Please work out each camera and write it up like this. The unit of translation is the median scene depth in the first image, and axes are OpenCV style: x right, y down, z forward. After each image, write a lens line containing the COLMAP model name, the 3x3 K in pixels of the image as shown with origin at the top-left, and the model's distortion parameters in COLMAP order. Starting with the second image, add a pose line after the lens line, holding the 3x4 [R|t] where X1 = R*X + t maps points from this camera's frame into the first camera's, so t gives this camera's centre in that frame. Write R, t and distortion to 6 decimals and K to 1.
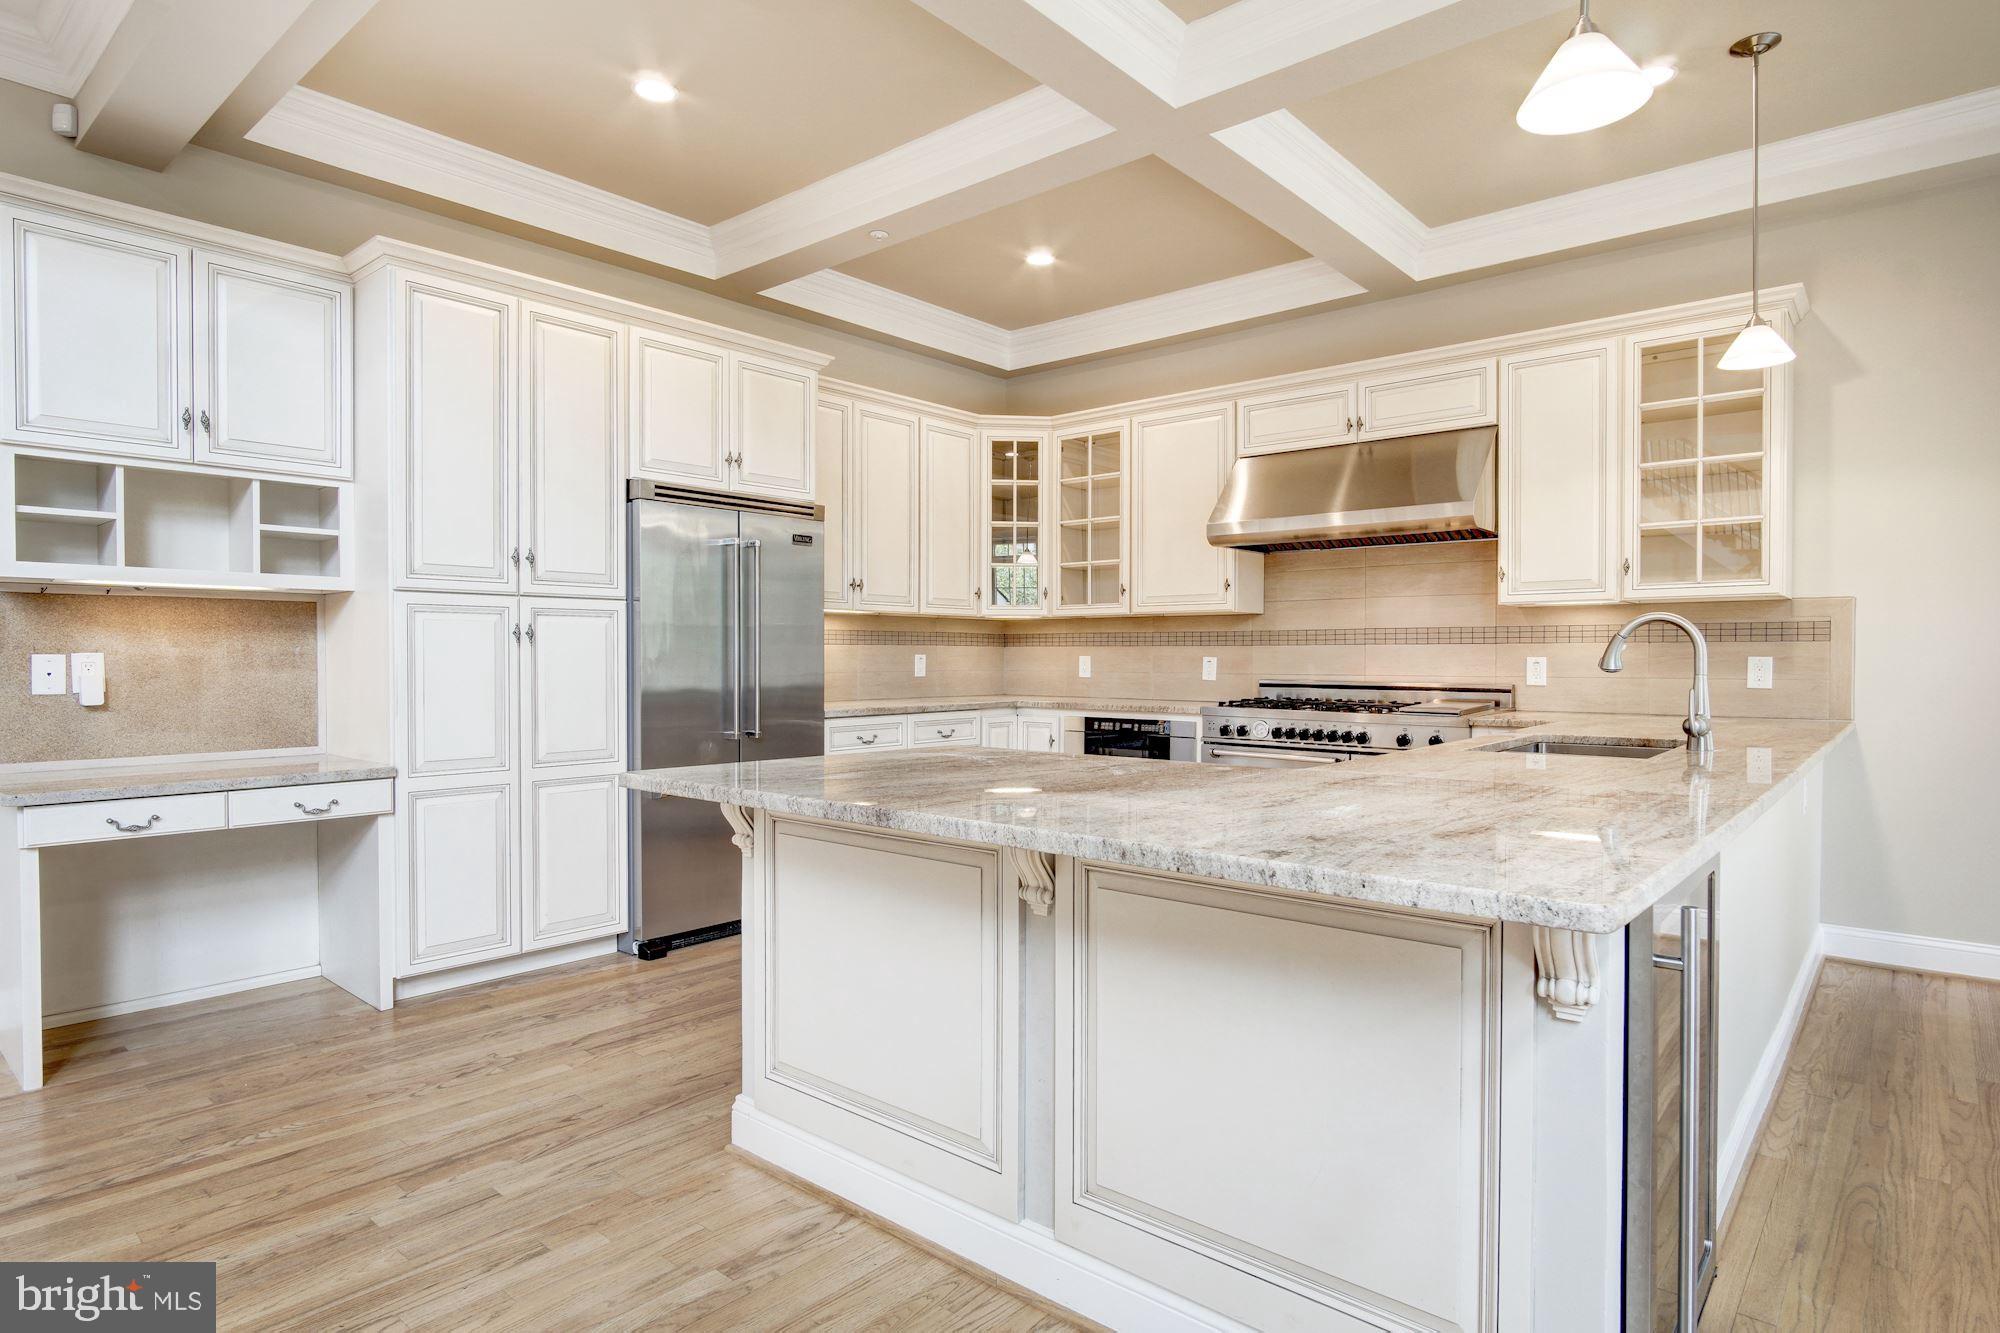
lens RADIAL K [[1090.0, 0, 999.4], [0, 1090.0, 675.3], [0, 0, 1]] dist [-0.015456, 0.001395]
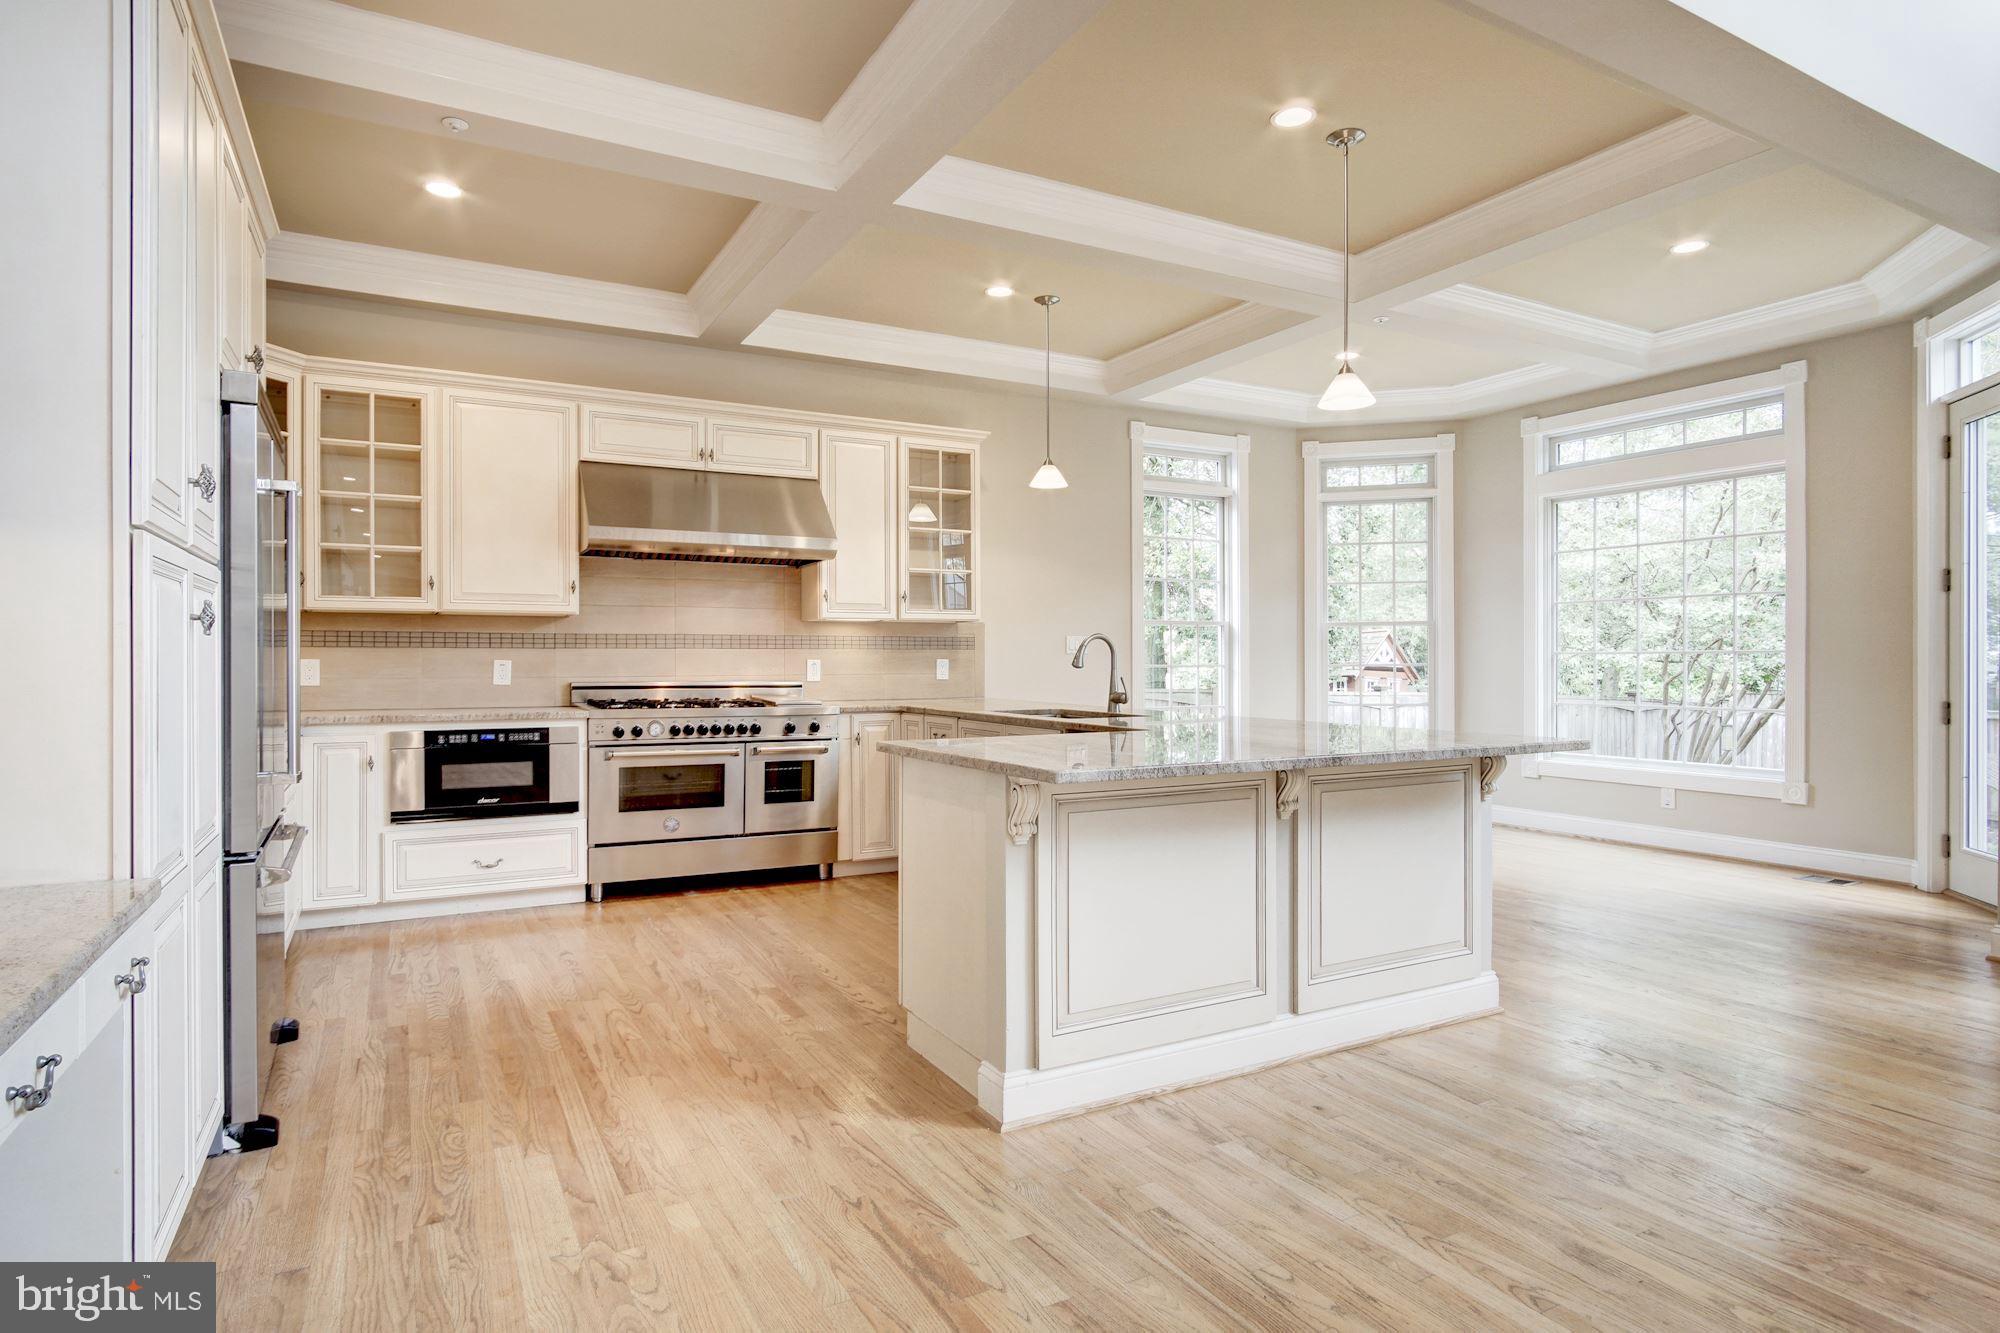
lens RADIAL K [[1090.0, 0, 997.8], [0, 1090.0, 658.7], [0, 0, 1]] dist [-0.015456, 0.001395]
pose [[0.351561, 0.000245, 0.936165, -0.617966], [0.018161, 0.999810, -0.007082, -0.004465], [-0.935989, 0.019492, 0.351490, 0.316356]]
